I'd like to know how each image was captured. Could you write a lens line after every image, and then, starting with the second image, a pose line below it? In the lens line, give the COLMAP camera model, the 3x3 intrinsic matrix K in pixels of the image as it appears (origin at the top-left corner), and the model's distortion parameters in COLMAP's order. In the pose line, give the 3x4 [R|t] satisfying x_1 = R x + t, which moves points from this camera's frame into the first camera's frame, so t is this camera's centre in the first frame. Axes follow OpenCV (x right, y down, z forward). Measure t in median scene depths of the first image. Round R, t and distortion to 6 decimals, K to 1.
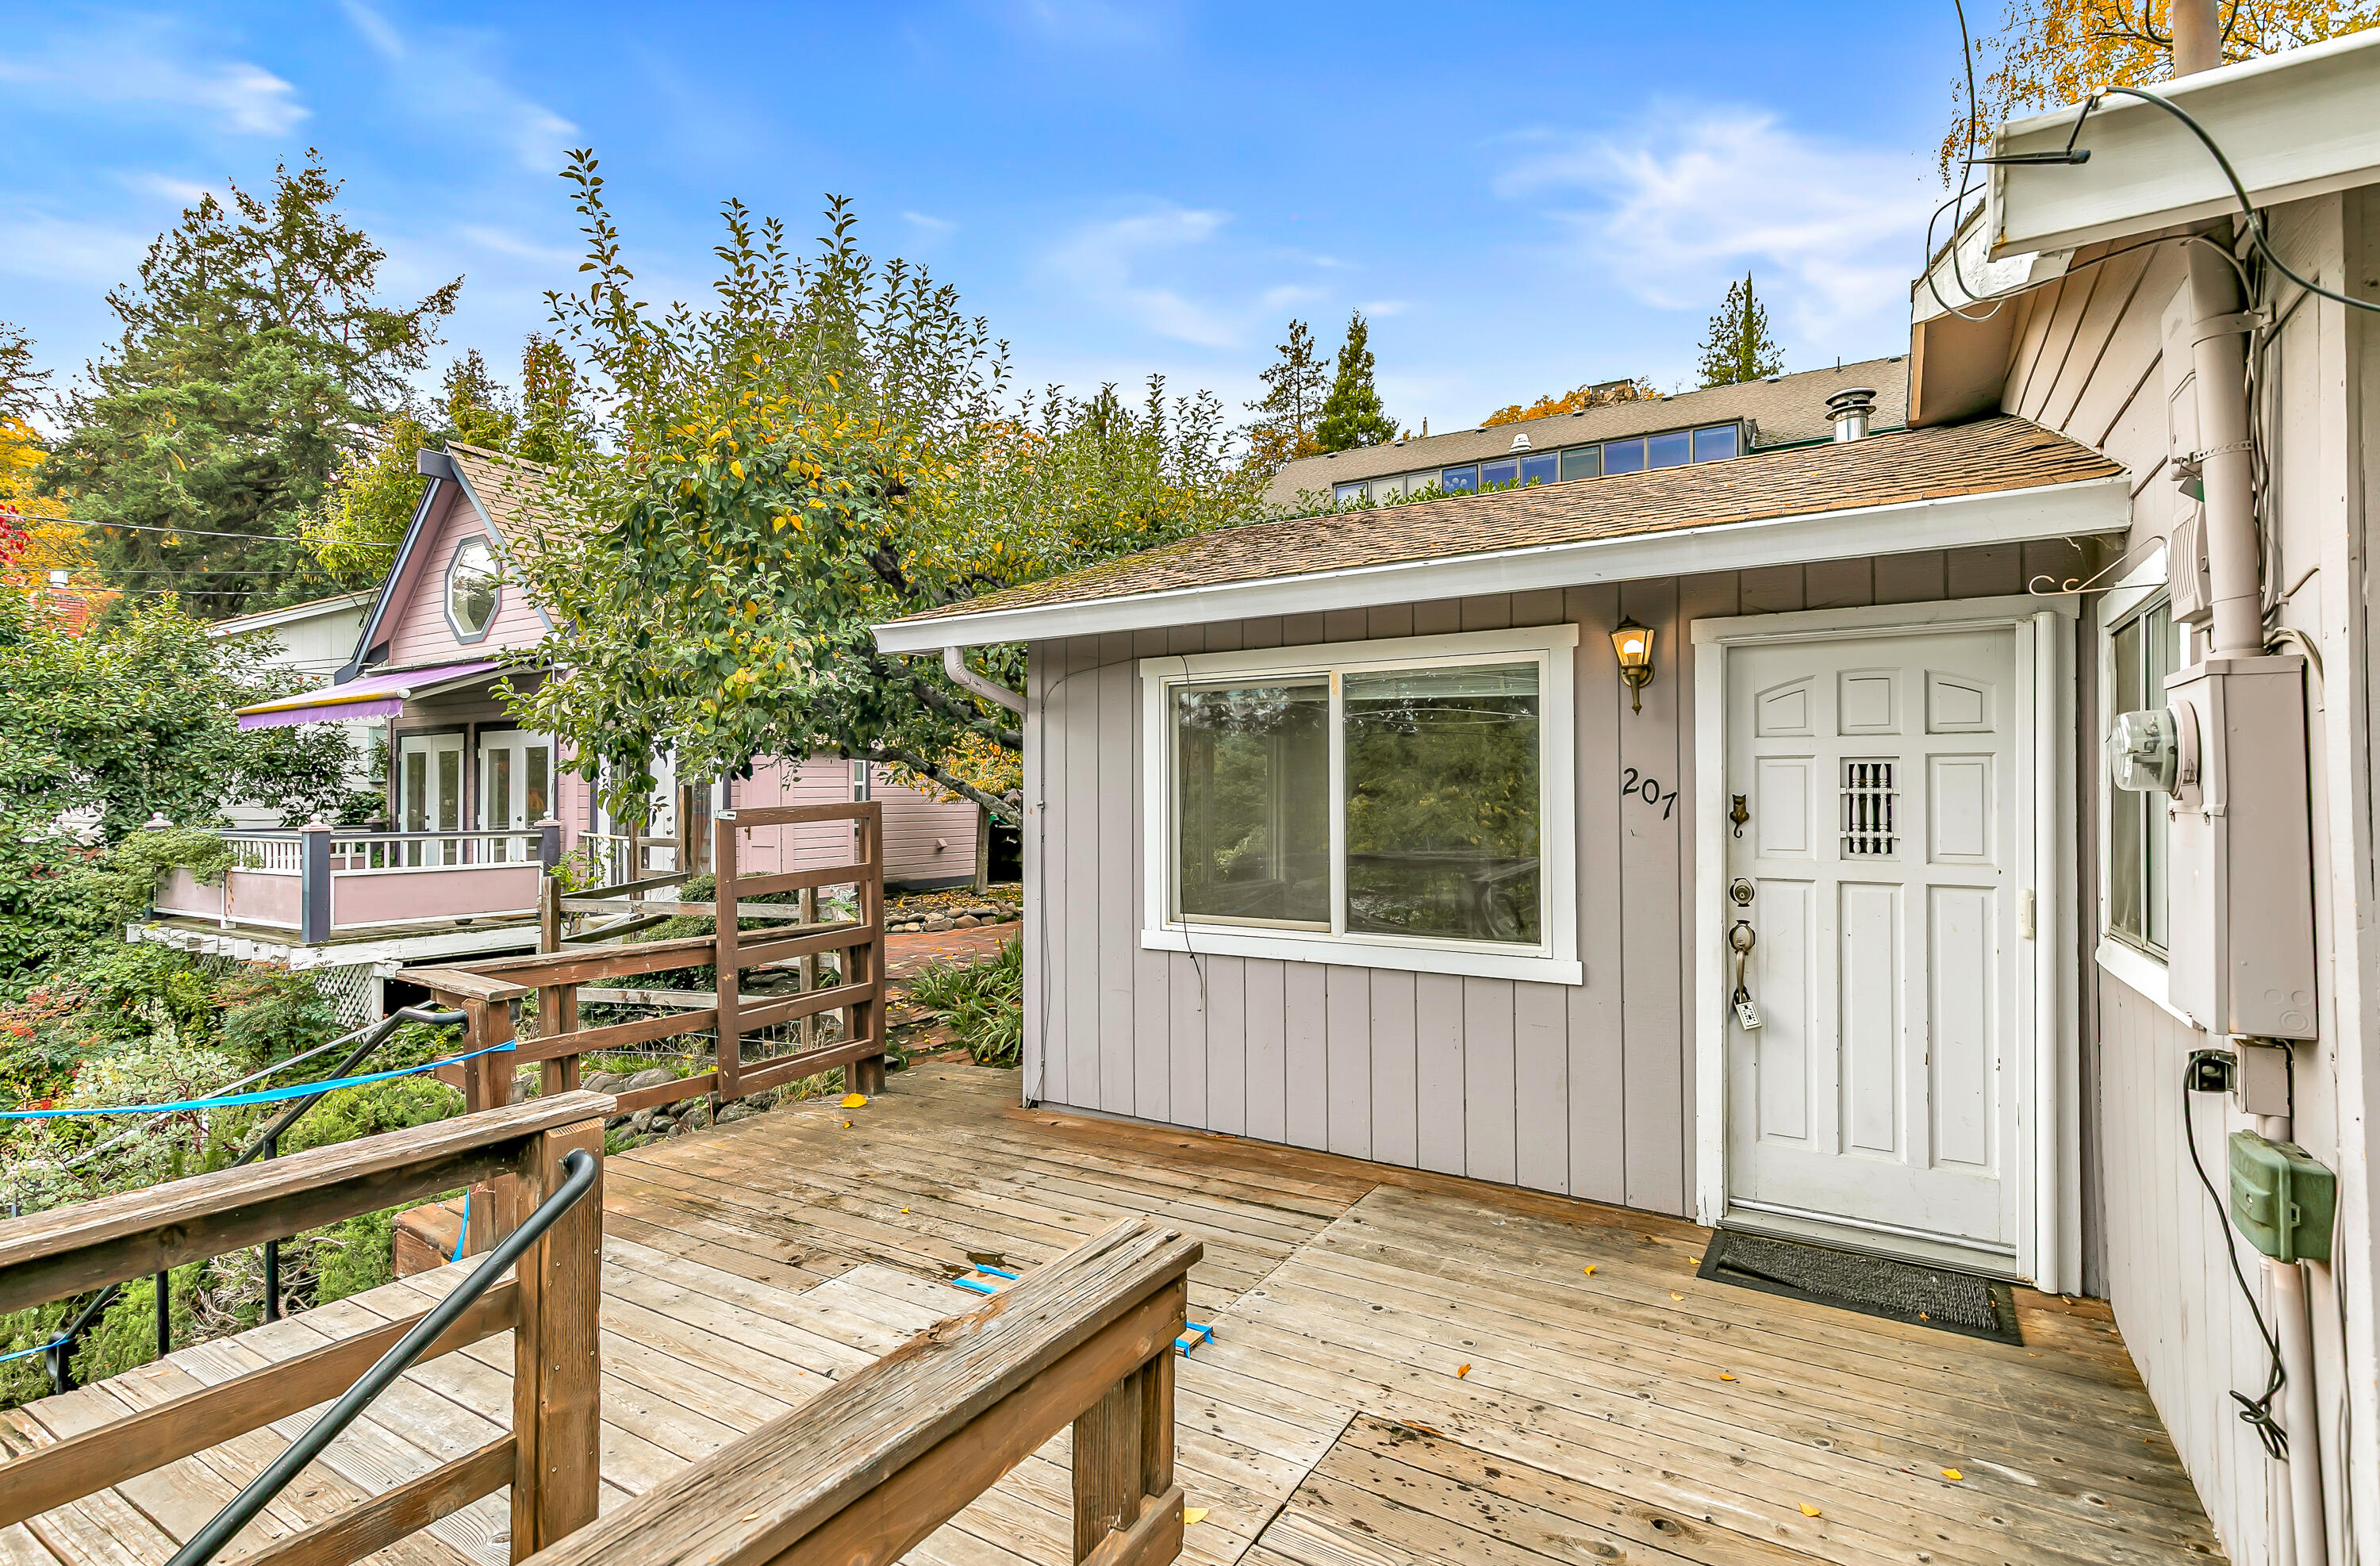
lens RADIAL K [[1106.4, 0, 1203.4], [0, 1106.4, 789.2], [0, 0, 1]] dist [0.014196, -0.002601]
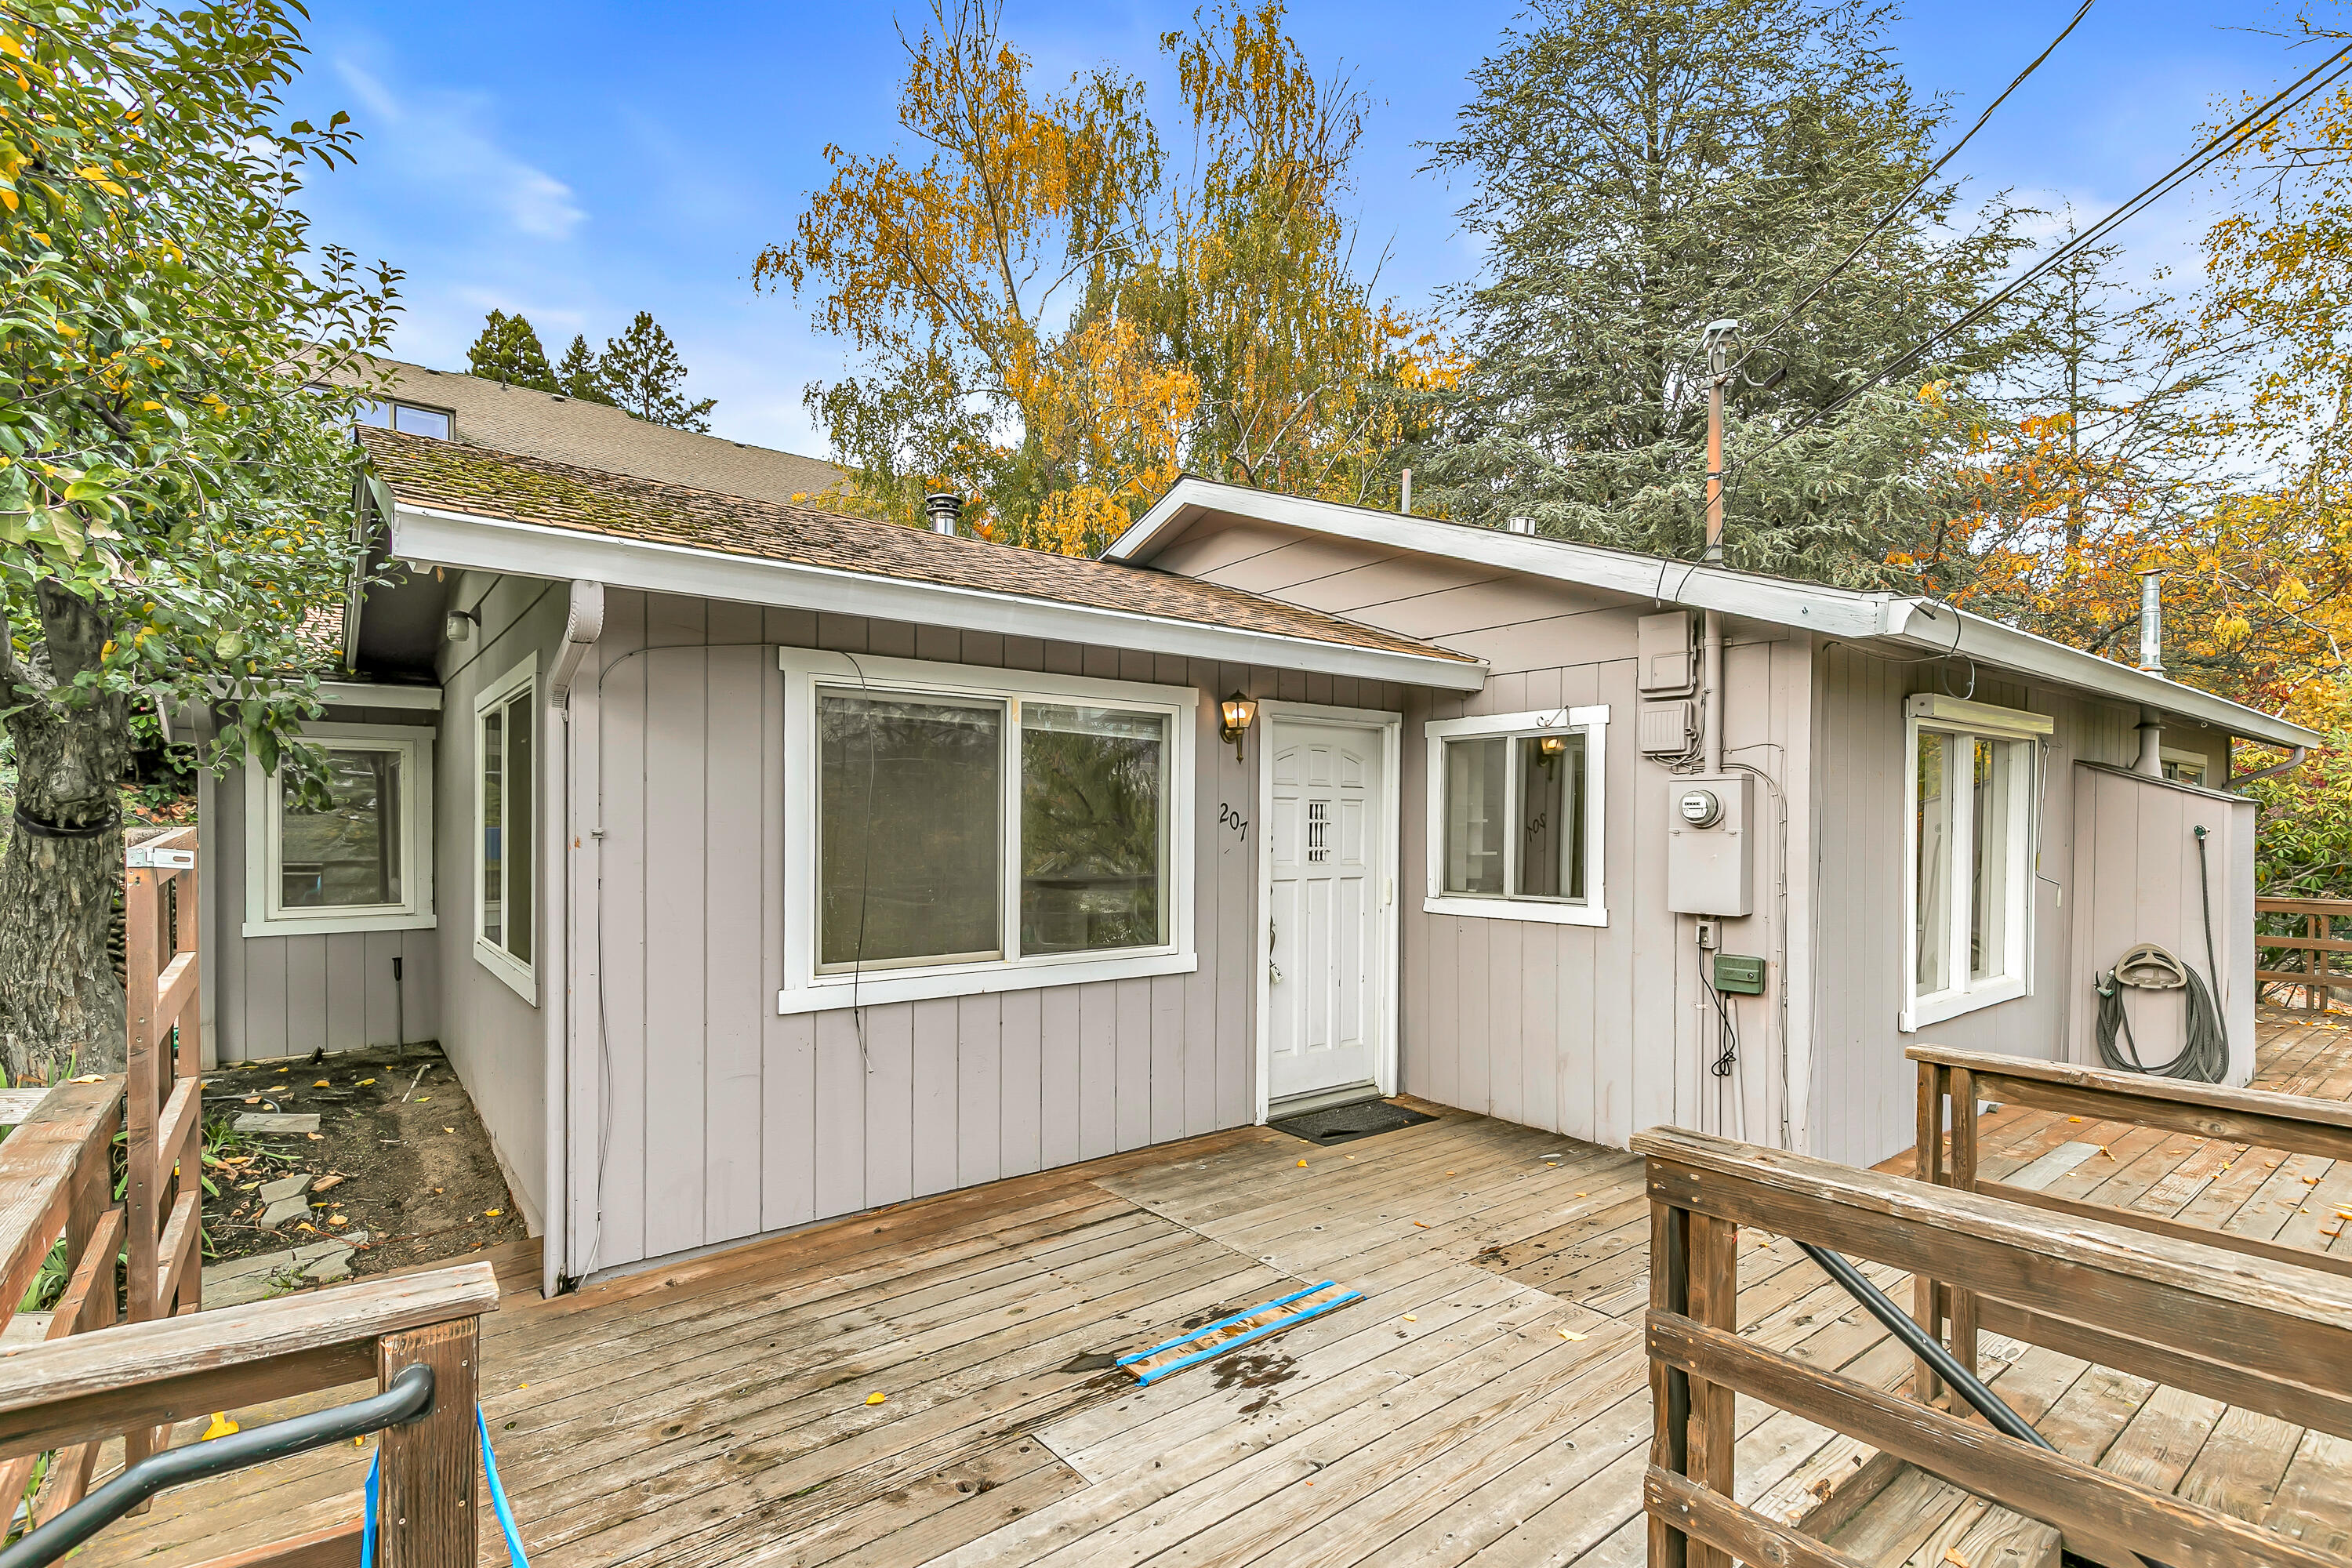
lens RADIAL K [[1093.4, 0, 1199.2], [0, 1093.4, 835.8], [0, 0, 1]] dist [0.014196, -0.002601]
pose [[0.348815, -0.005546, 0.937175, -0.820791], [-0.009022, 0.999916, 0.009276, 0.007938], [-0.937148, -0.011691, 0.348736, 0.540812]]
